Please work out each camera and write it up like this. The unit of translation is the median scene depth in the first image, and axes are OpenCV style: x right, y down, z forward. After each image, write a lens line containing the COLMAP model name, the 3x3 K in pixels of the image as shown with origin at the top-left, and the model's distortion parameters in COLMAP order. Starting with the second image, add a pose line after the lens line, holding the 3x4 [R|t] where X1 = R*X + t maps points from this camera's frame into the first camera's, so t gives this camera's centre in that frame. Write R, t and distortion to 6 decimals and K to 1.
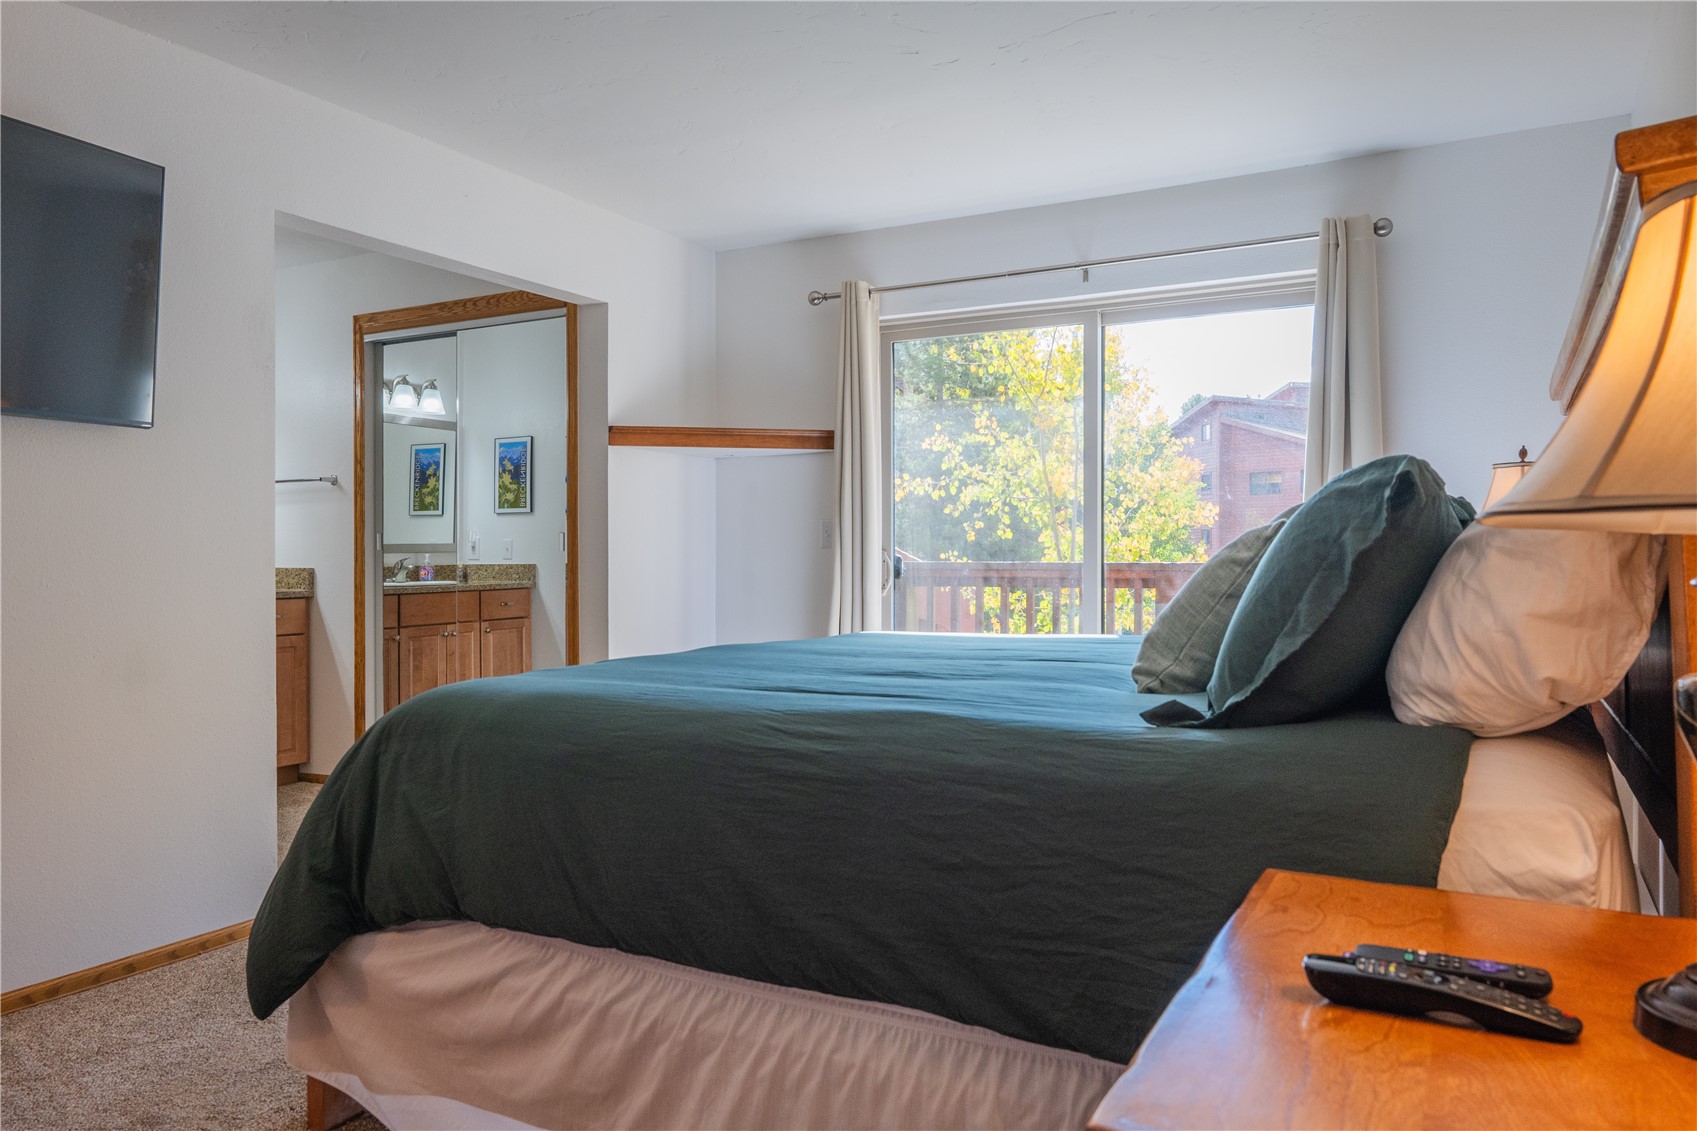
lens RADIAL K [[1183.1, 0, 850.4], [0, 1183.1, 561.2], [0, 0, 1]] dist [0.001781, 0.000780]
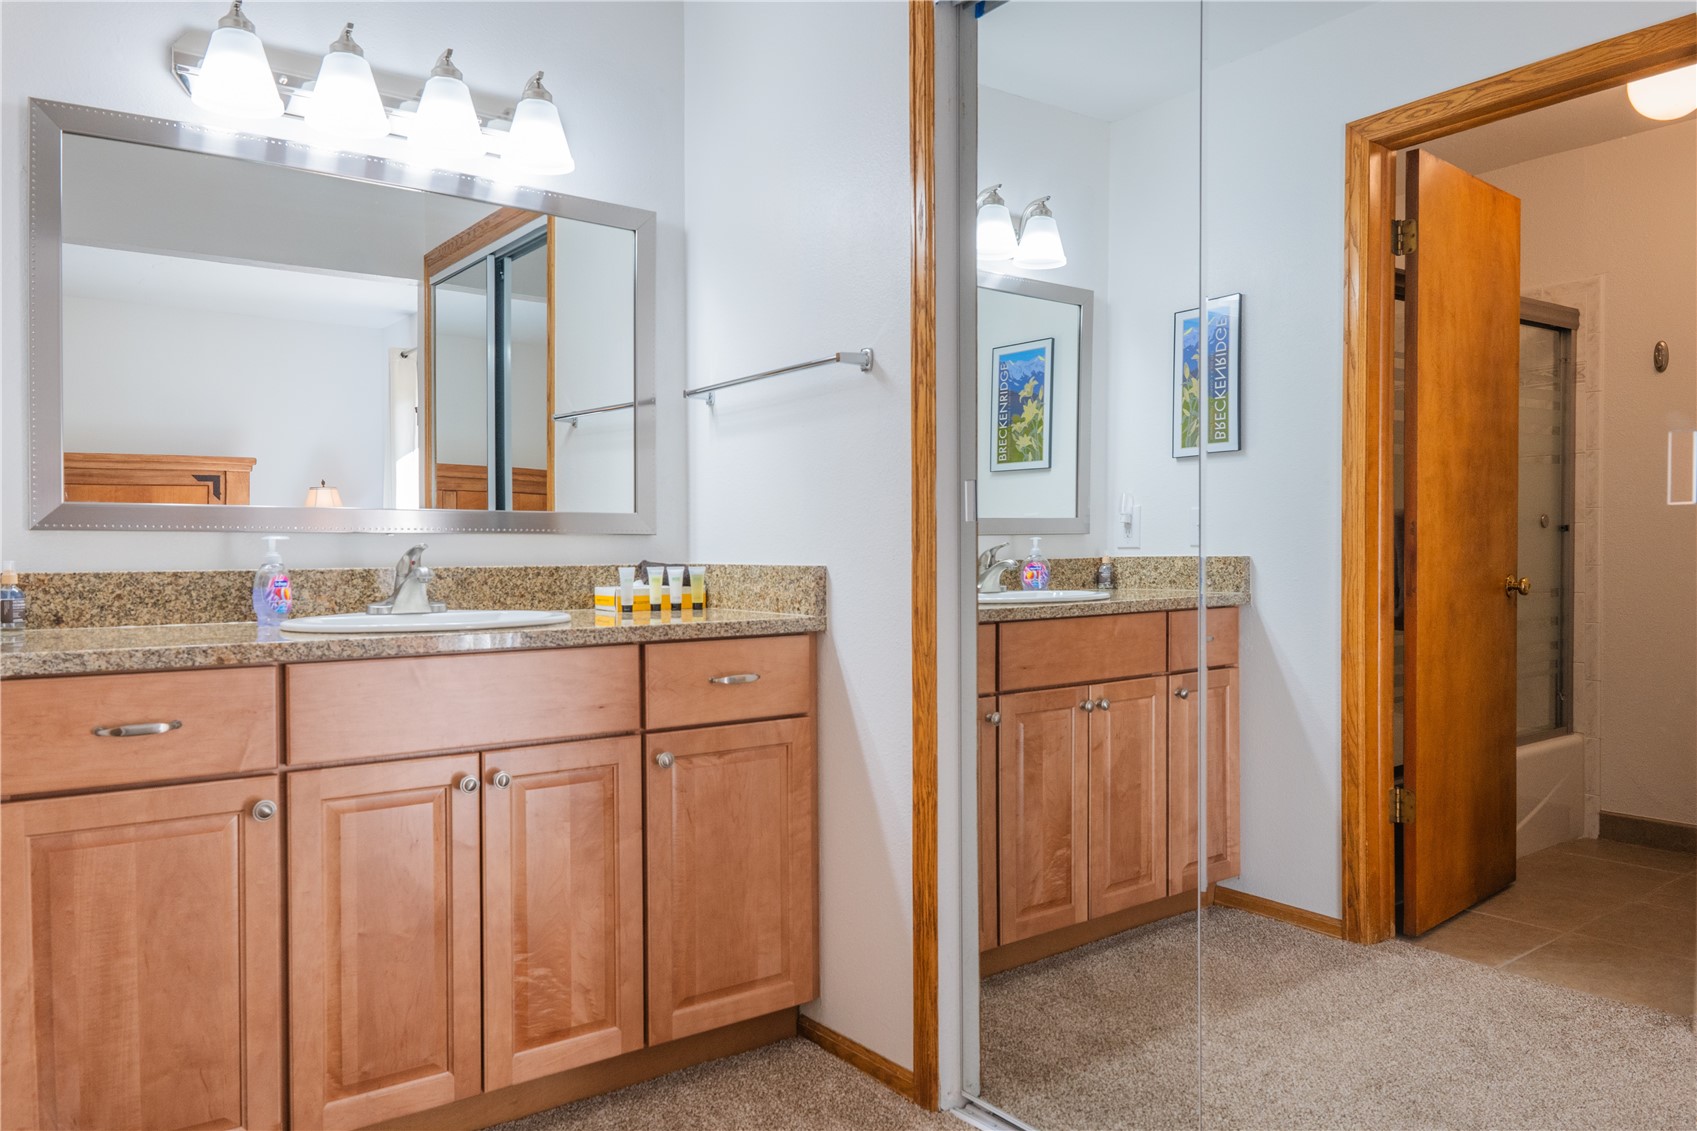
lens RADIAL K [[1183.1, 0, 850.4], [0, 1183.1, 561.2], [0, 0, 1]] dist [0.001781, 0.000780]
pose [[0.909001, -0.001137, -0.416792, -0.220965], [0.003373, 0.999984, 0.004629, 0.001656], [0.416780, -0.005613, 0.908990, 0.509994]]
